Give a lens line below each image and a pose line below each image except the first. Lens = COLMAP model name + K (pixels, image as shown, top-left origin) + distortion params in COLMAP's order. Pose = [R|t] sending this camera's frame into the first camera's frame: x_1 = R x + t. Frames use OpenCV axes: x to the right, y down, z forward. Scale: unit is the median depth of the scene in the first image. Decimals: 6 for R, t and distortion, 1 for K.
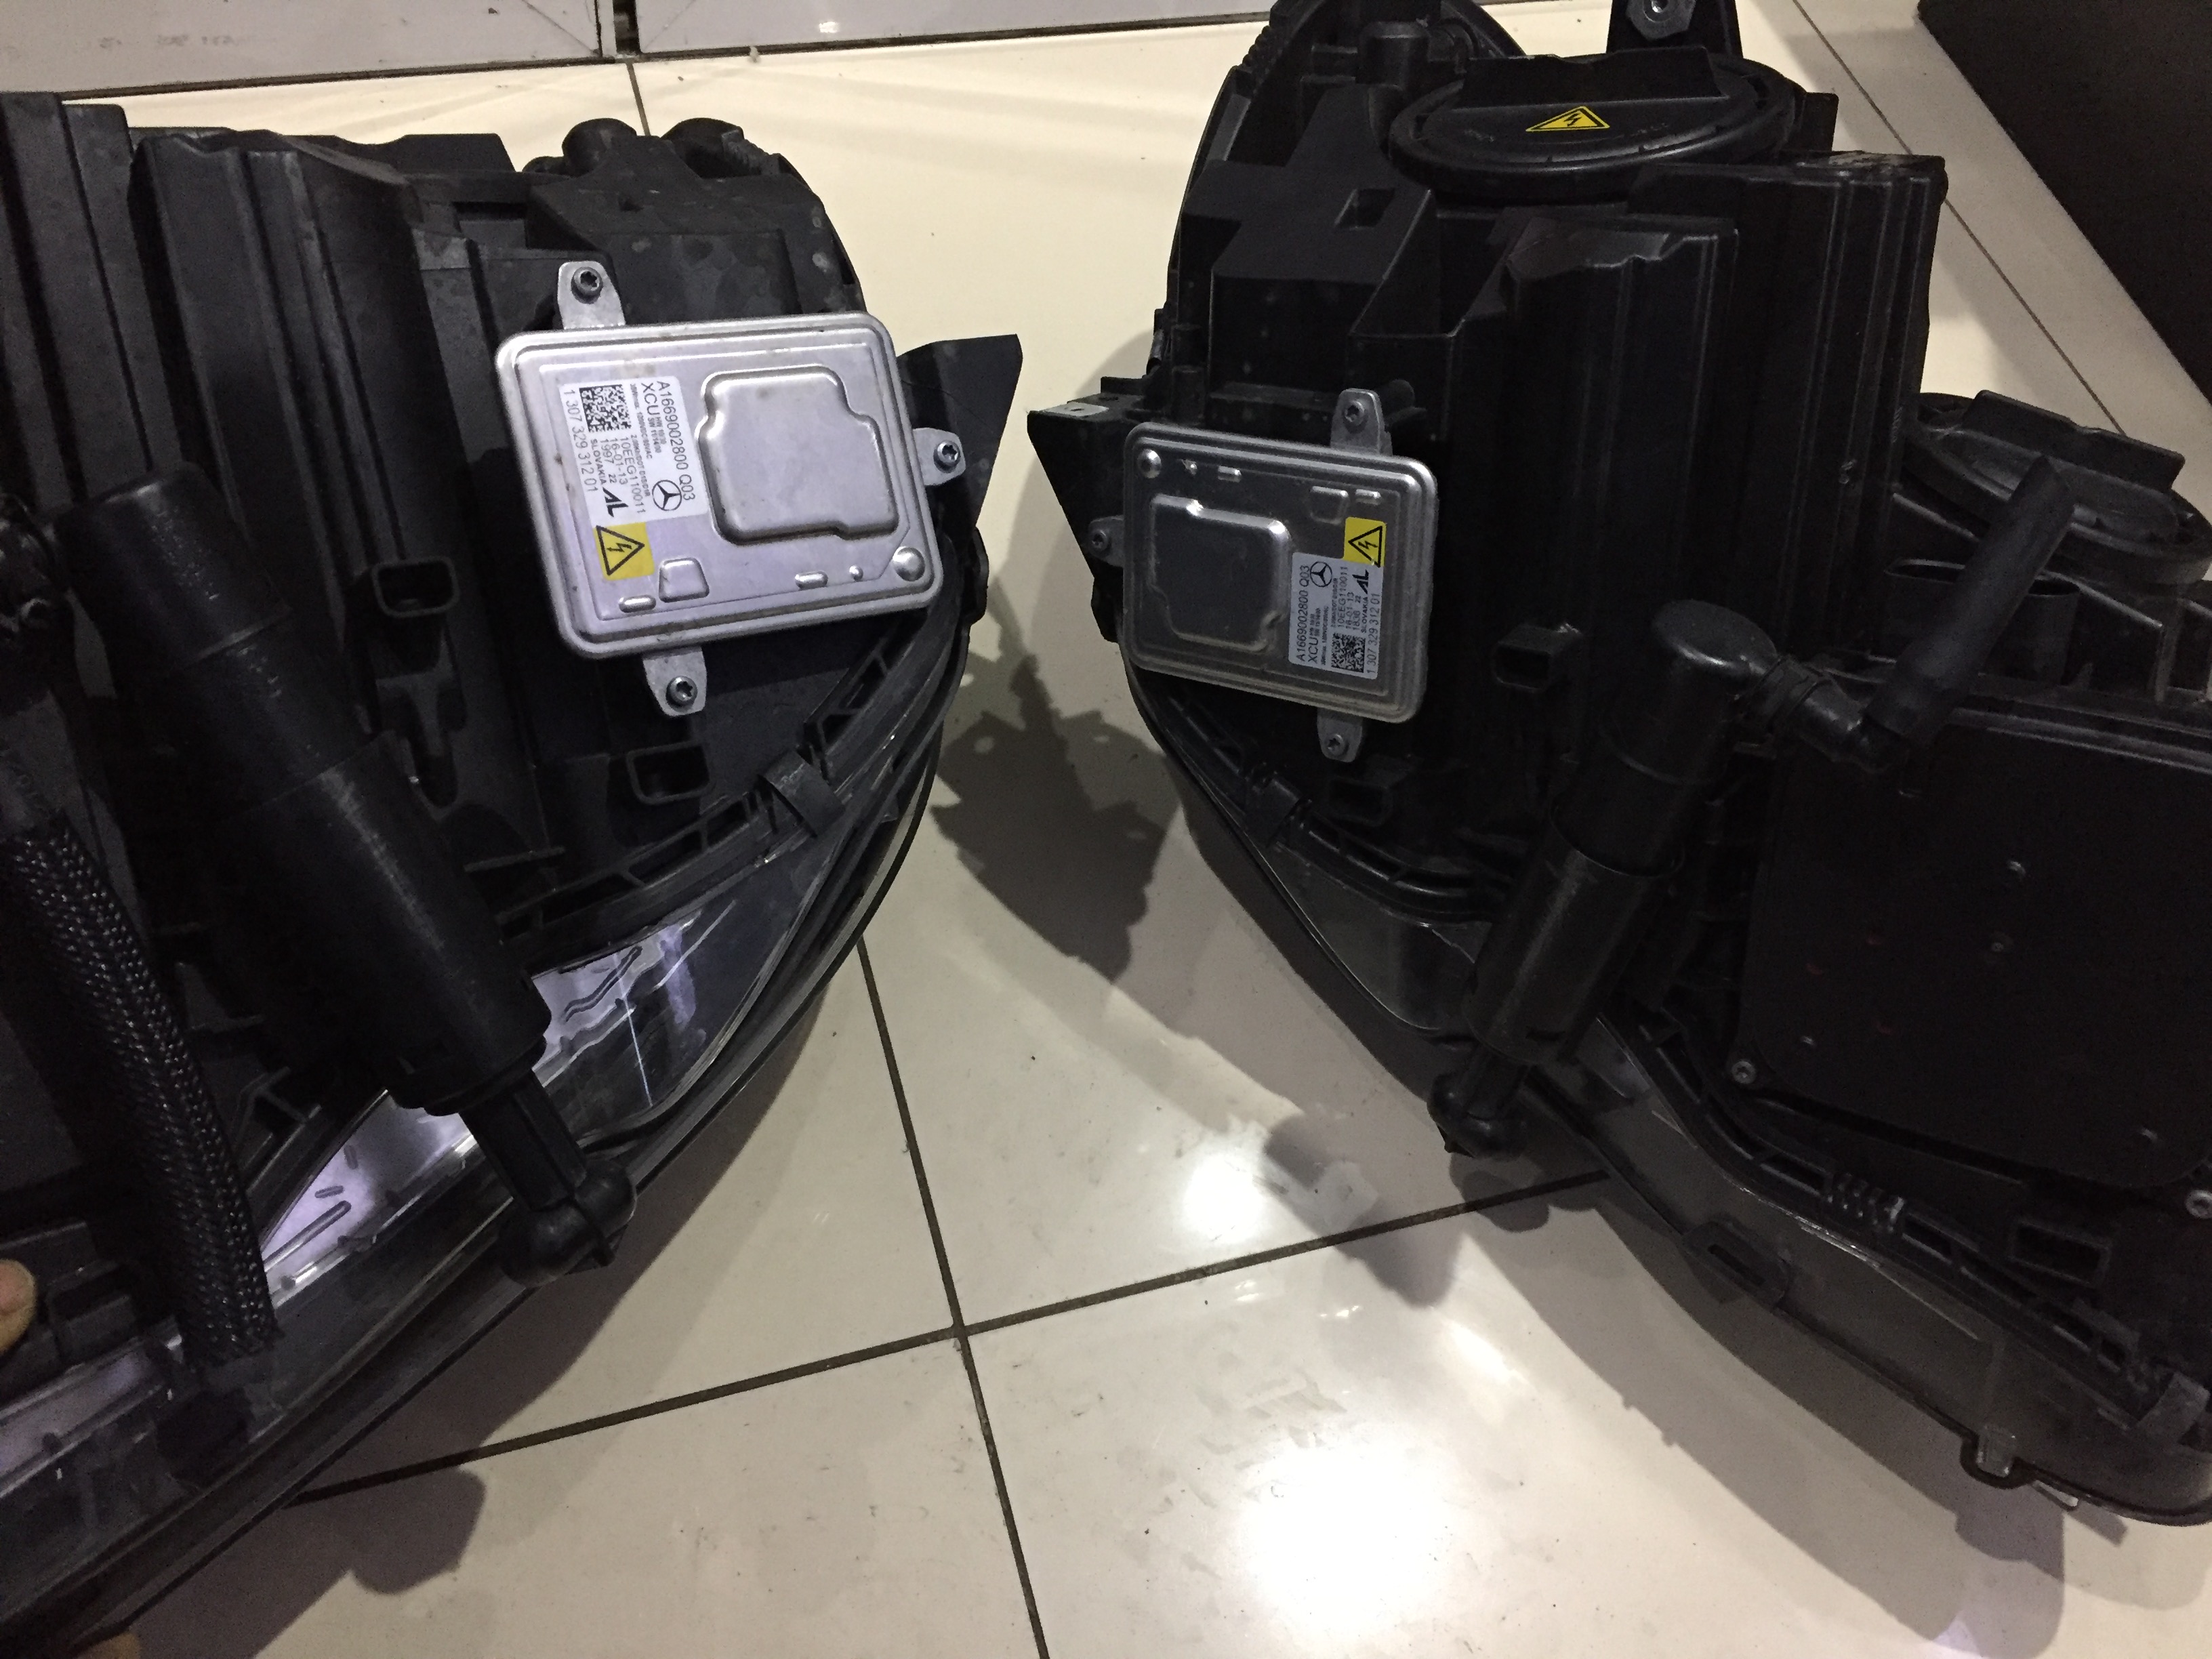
lens RADIAL K [[1877.4, 0, 1103.4], [0, 1877.4, 920.9], [0, 0, 1]] dist [0.004603, -0.009322]
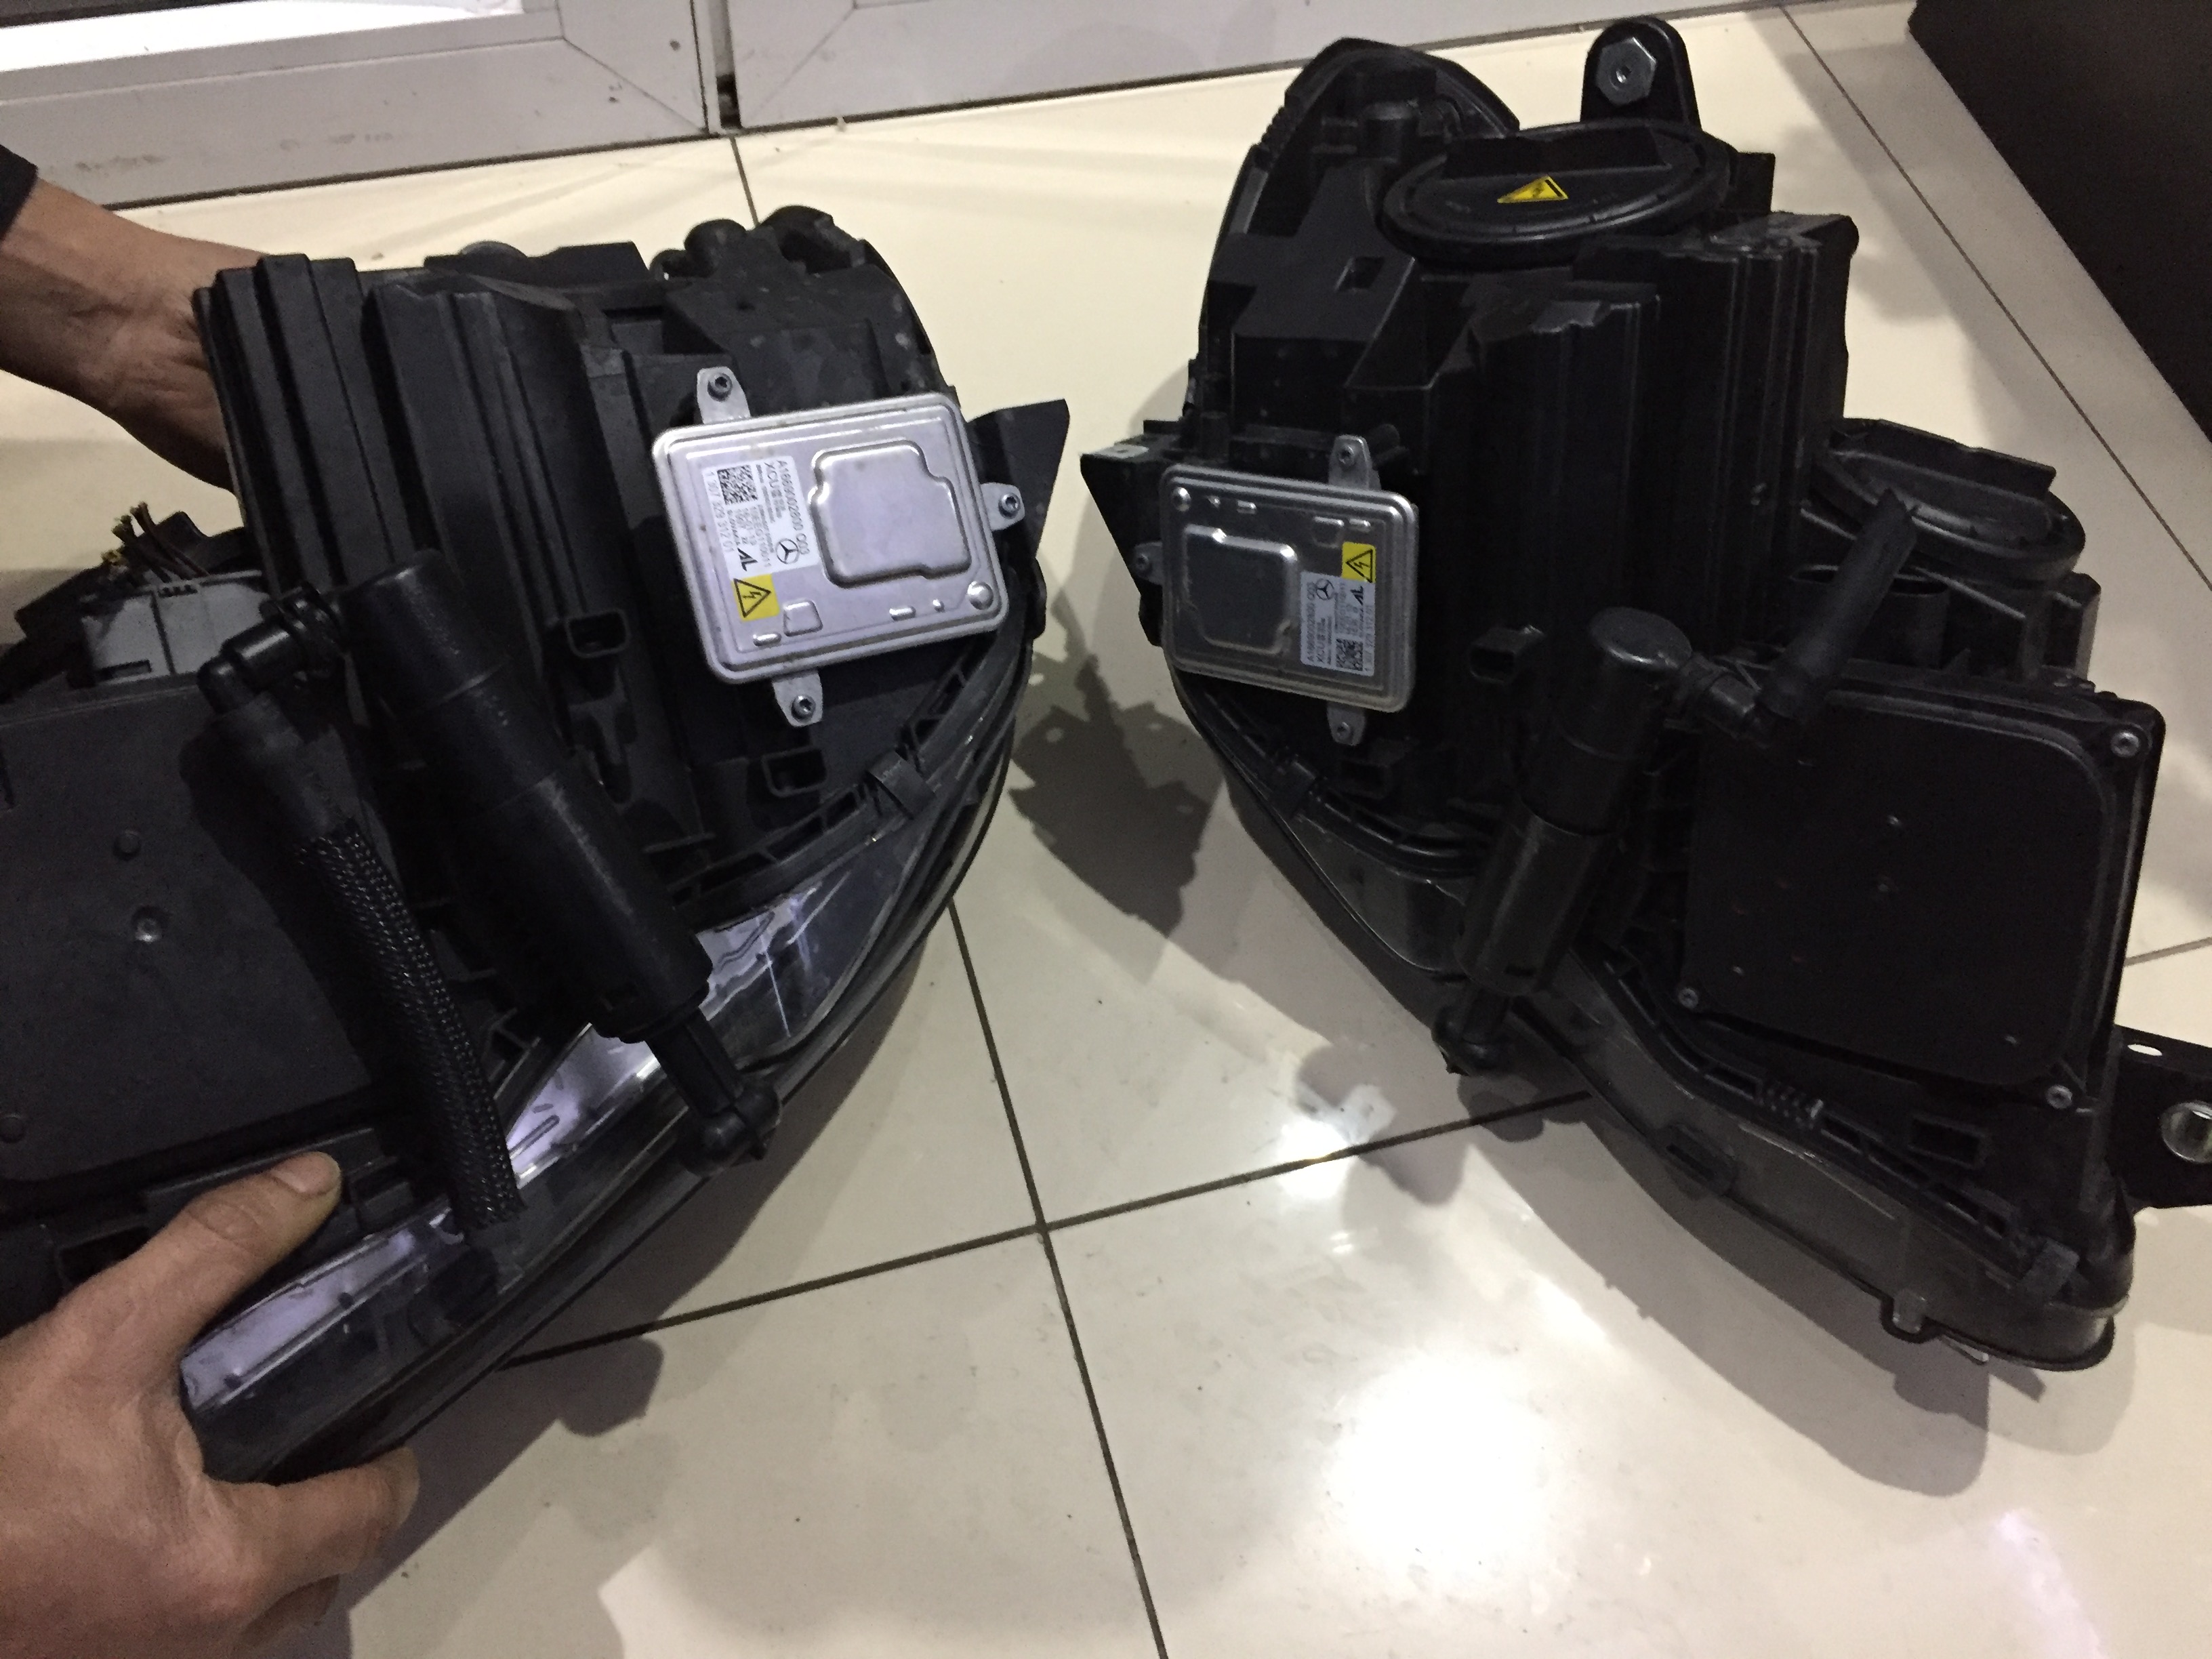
lens RADIAL K [[1900.1, 0, 1107.9], [0, 1900.1, 1007.0], [0, 0, 1]] dist [-0.038930, 0.004556]
pose [[0.998380, -0.019219, -0.053556, 0.038779], [0.022395, 0.997986, 0.059350, 0.006765], [0.052307, -0.060453, 0.996800, -0.237626]]
